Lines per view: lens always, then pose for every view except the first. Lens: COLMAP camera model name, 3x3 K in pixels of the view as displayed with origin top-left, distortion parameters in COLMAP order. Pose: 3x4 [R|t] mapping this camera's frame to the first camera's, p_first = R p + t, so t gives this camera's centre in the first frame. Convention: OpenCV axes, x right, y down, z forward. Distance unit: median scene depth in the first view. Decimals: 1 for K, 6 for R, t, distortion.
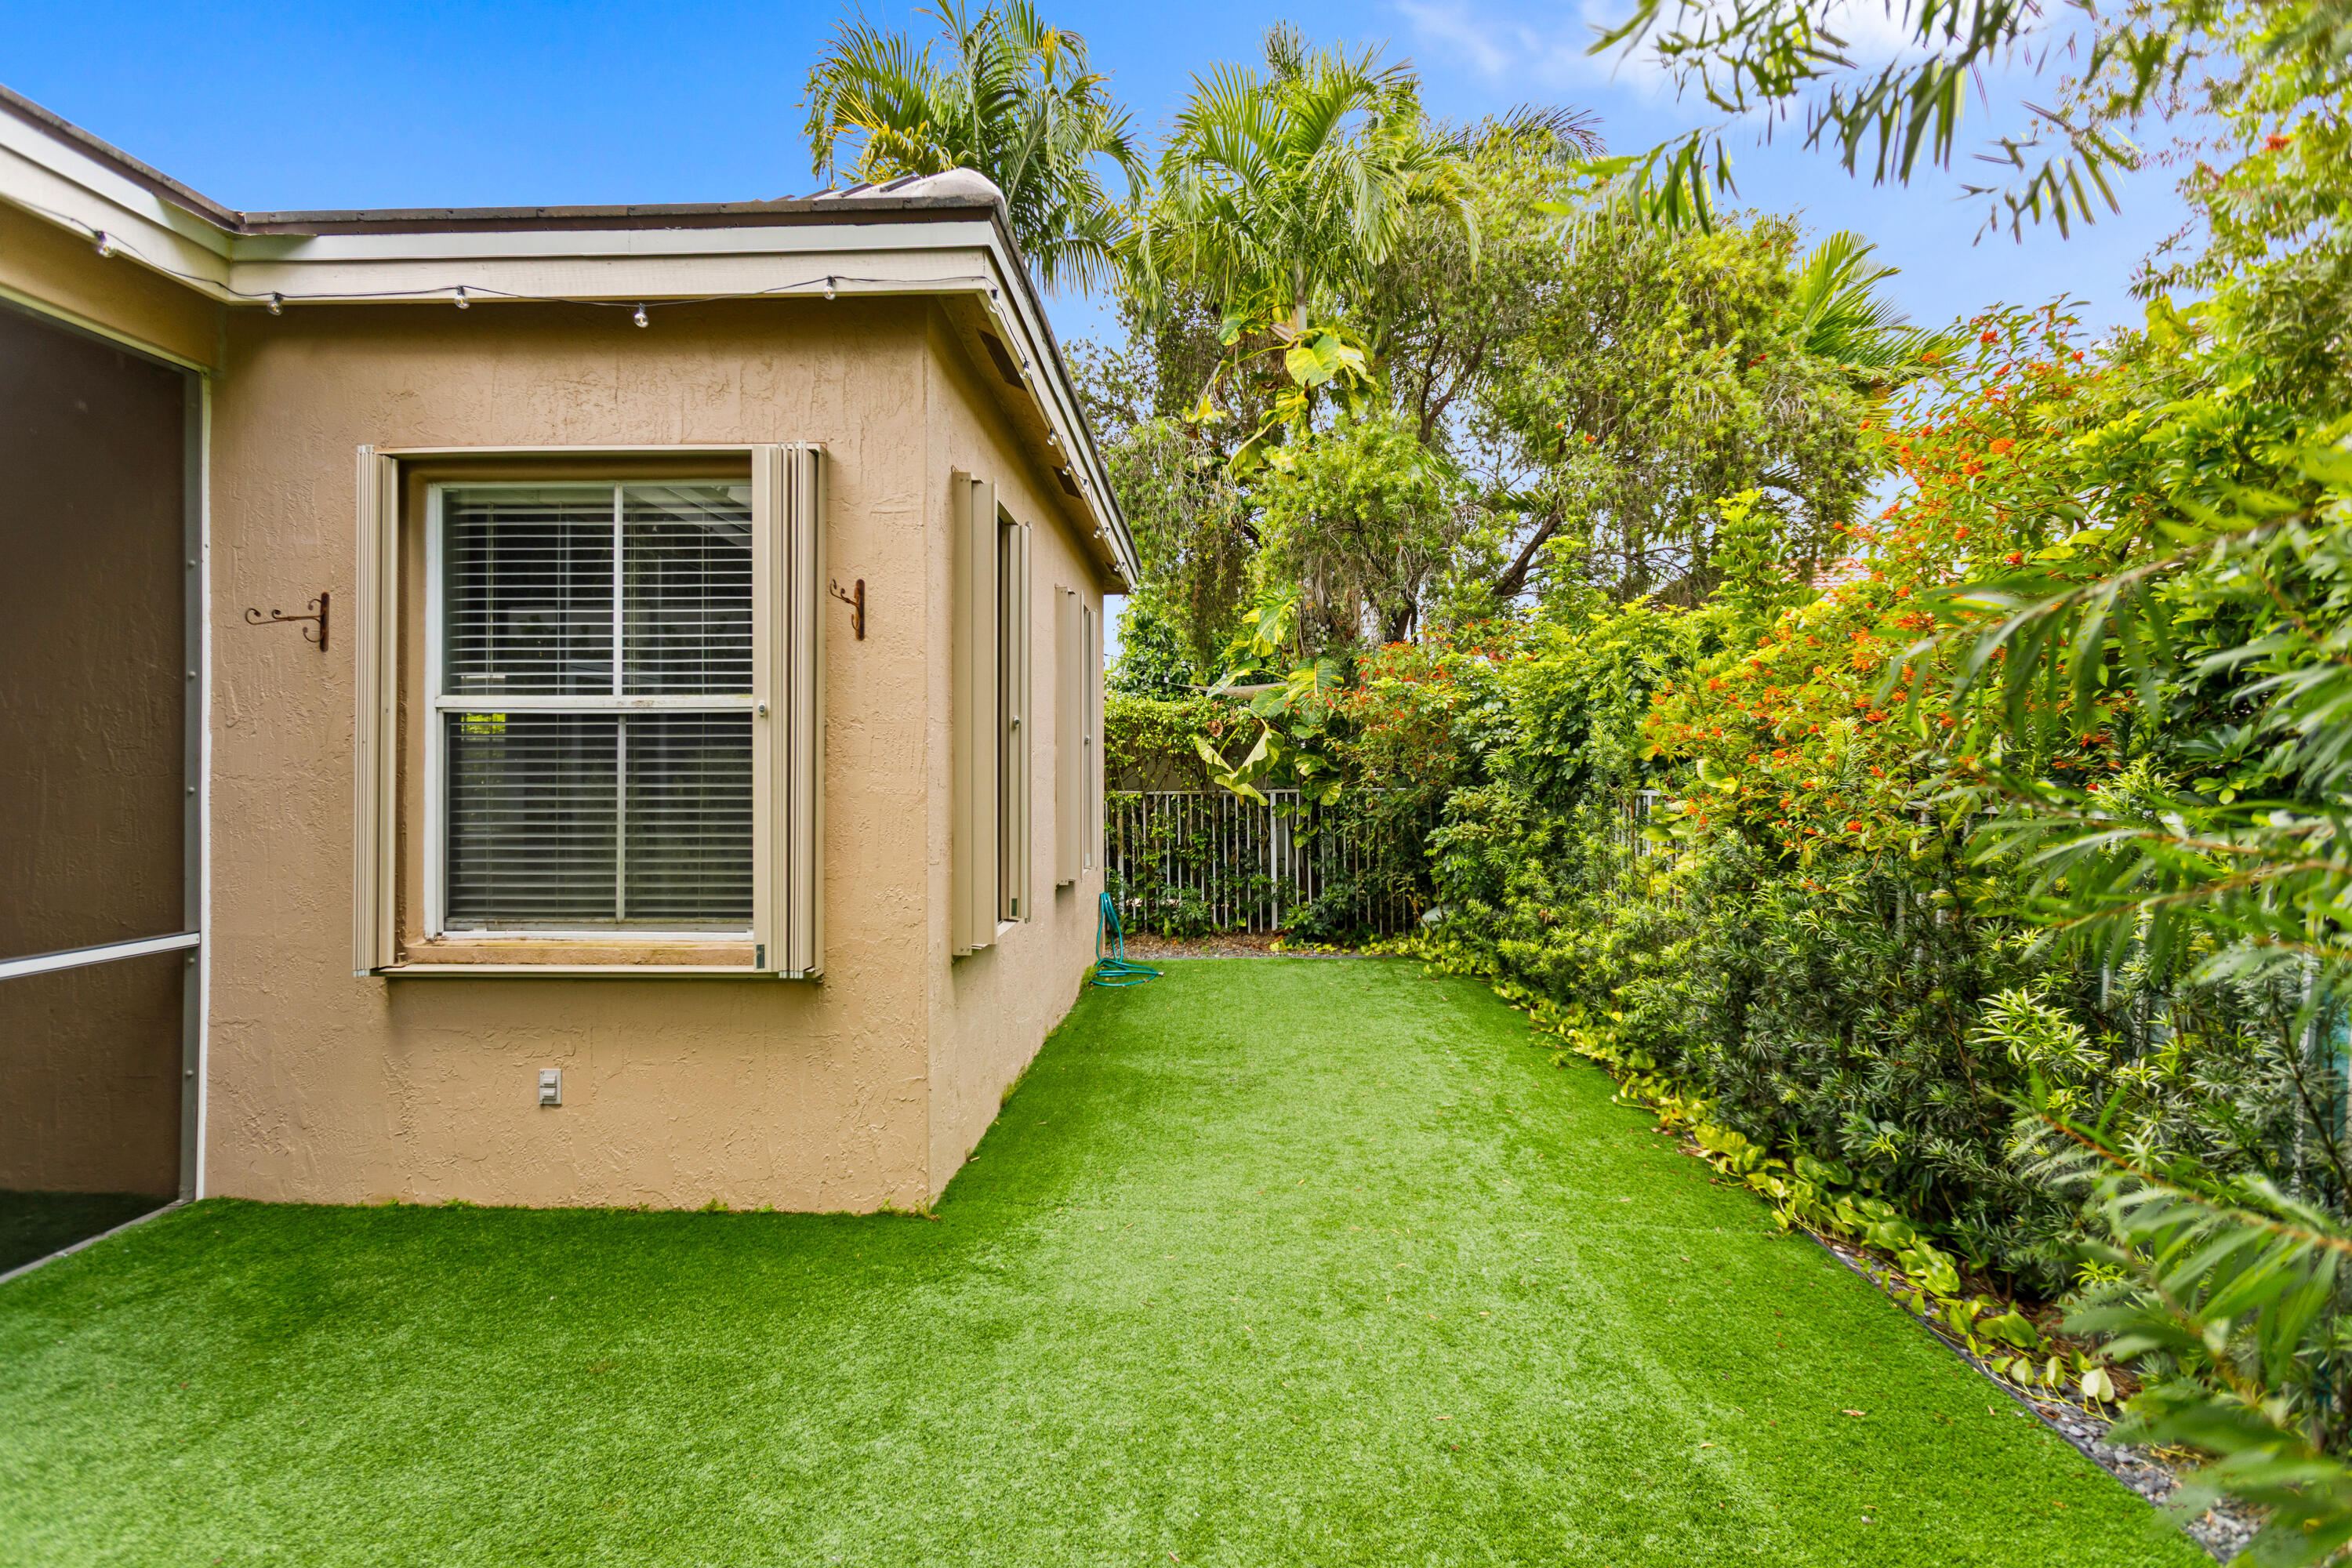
lens RADIAL K [[1125.0, 0, 1180.5], [0, 1125.0, 758.9], [0, 0, 1]] dist [0.003882, 0.000488]
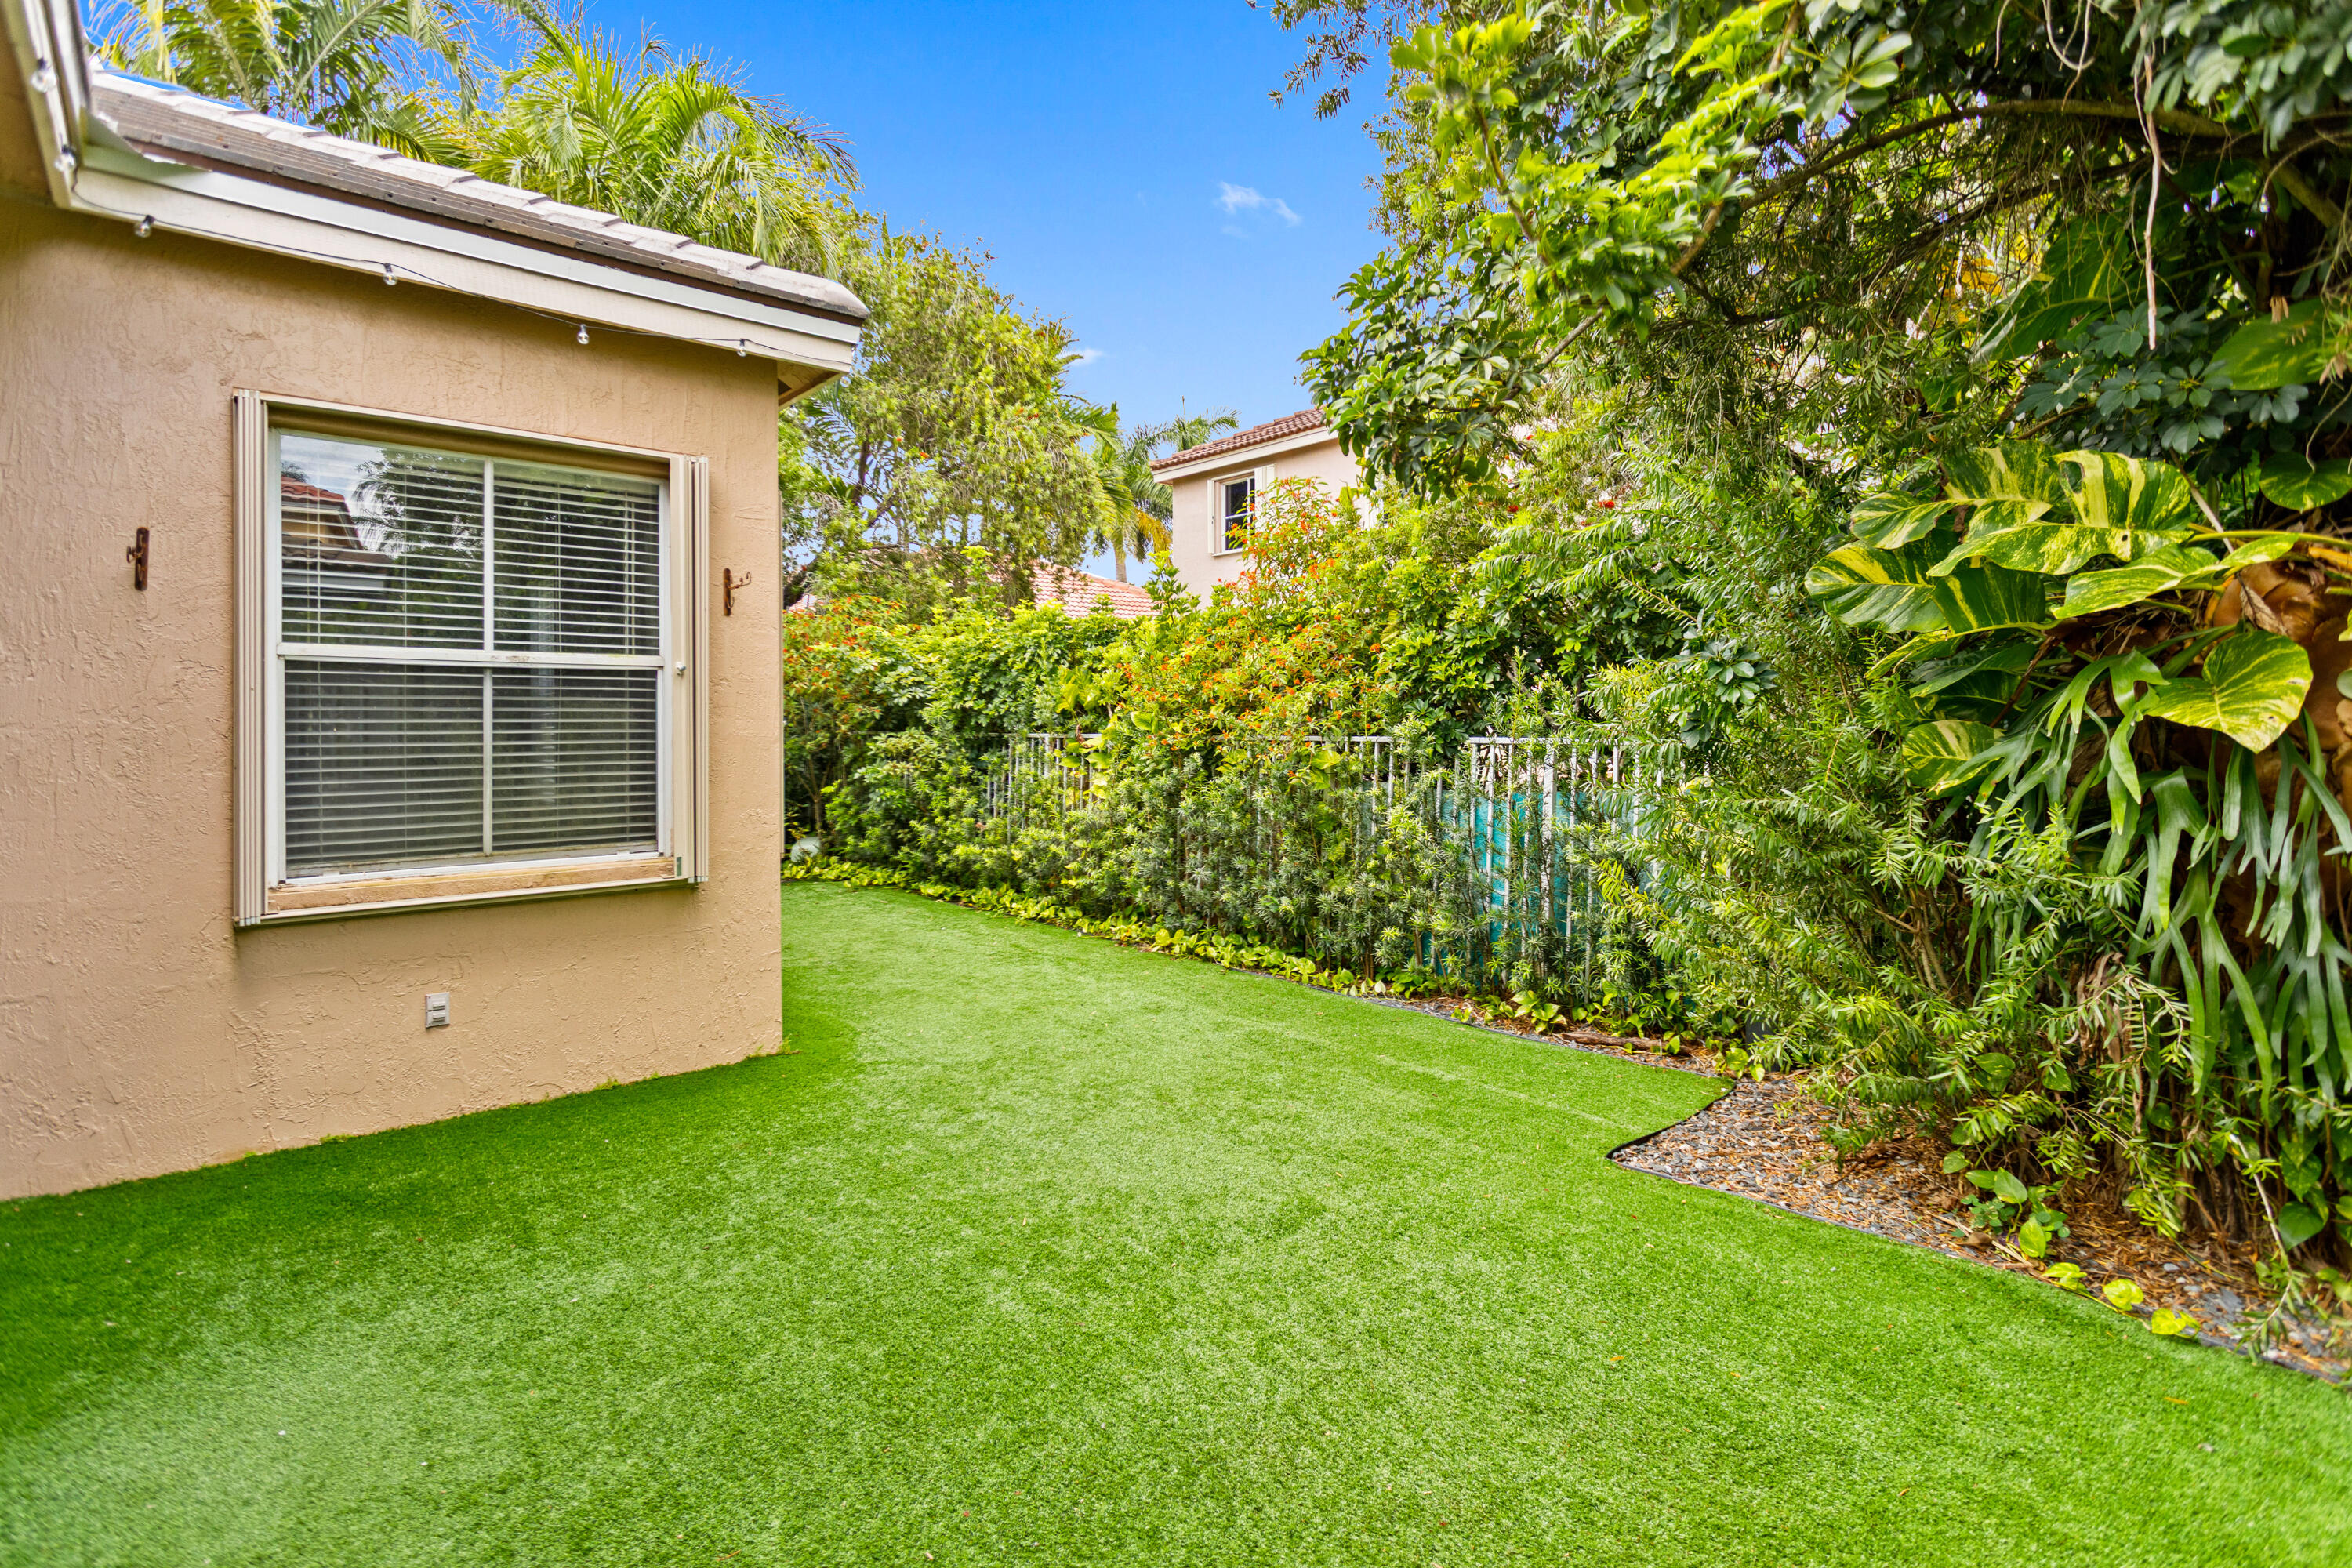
lens RADIAL K [[1132.3, 0, 1182.2], [0, 1132.3, 717.9], [0, 0, 1]] dist [-0.002009, -0.000215]
pose [[0.721496, 0.001203, 0.692417, -0.777587], [-0.005422, 0.999978, 0.003911, 0.001868], [-0.692397, -0.006576, 0.721487, -0.272529]]
